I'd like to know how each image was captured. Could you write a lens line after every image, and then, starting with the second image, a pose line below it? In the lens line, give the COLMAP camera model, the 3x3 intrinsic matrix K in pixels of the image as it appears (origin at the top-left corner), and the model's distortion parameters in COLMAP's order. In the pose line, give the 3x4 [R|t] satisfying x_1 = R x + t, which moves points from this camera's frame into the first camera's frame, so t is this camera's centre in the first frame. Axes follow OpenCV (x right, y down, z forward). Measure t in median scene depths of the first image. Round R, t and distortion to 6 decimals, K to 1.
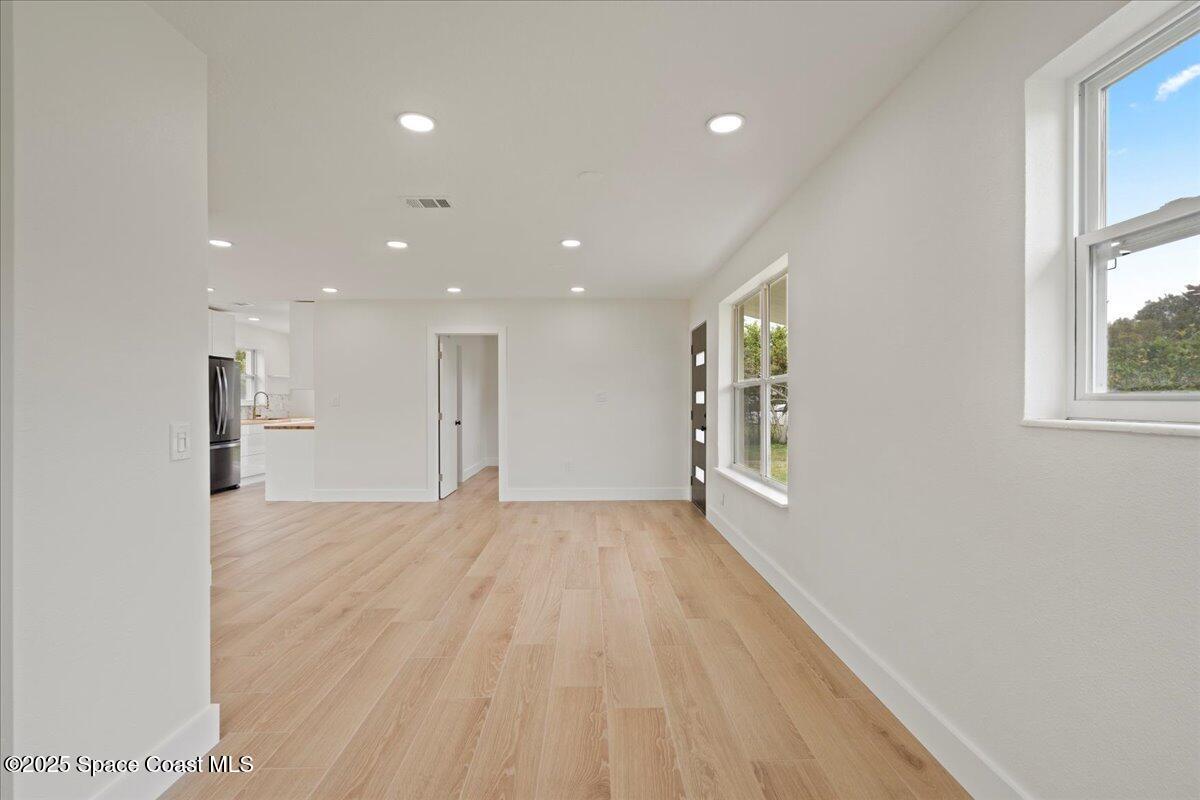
lens RADIAL K [[548.9, 0, 602.7], [0, 548.9, 389.5], [0, 0, 1]] dist [-0.009769, 0.005160]
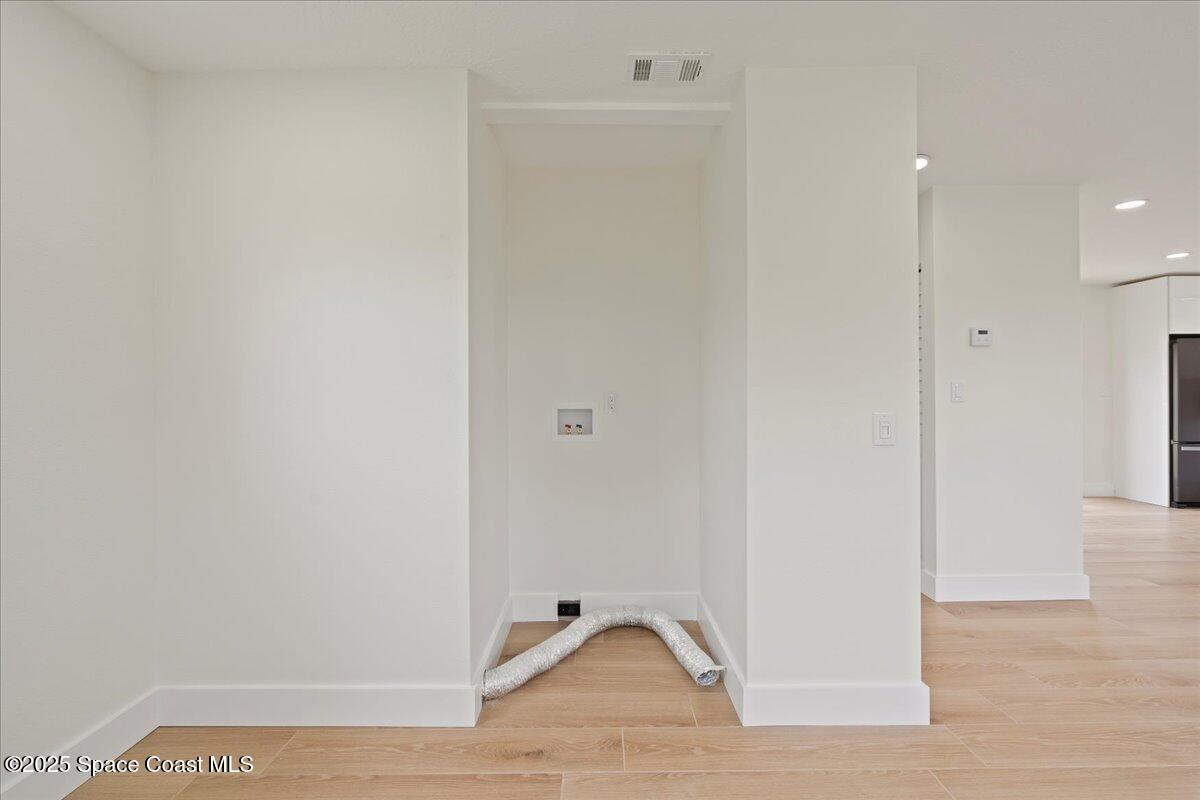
lens RADIAL K [[548.9, 0, 602.7], [0, 548.9, 389.5], [0, 0, 1]] dist [-0.009769, 0.005160]
pose [[-0.005282, 0.000840, -0.999986, 0.297778], [0.018882, 0.999821, 0.000740, 0.002990], [0.999808, -0.018878, -0.005297, 0.368783]]
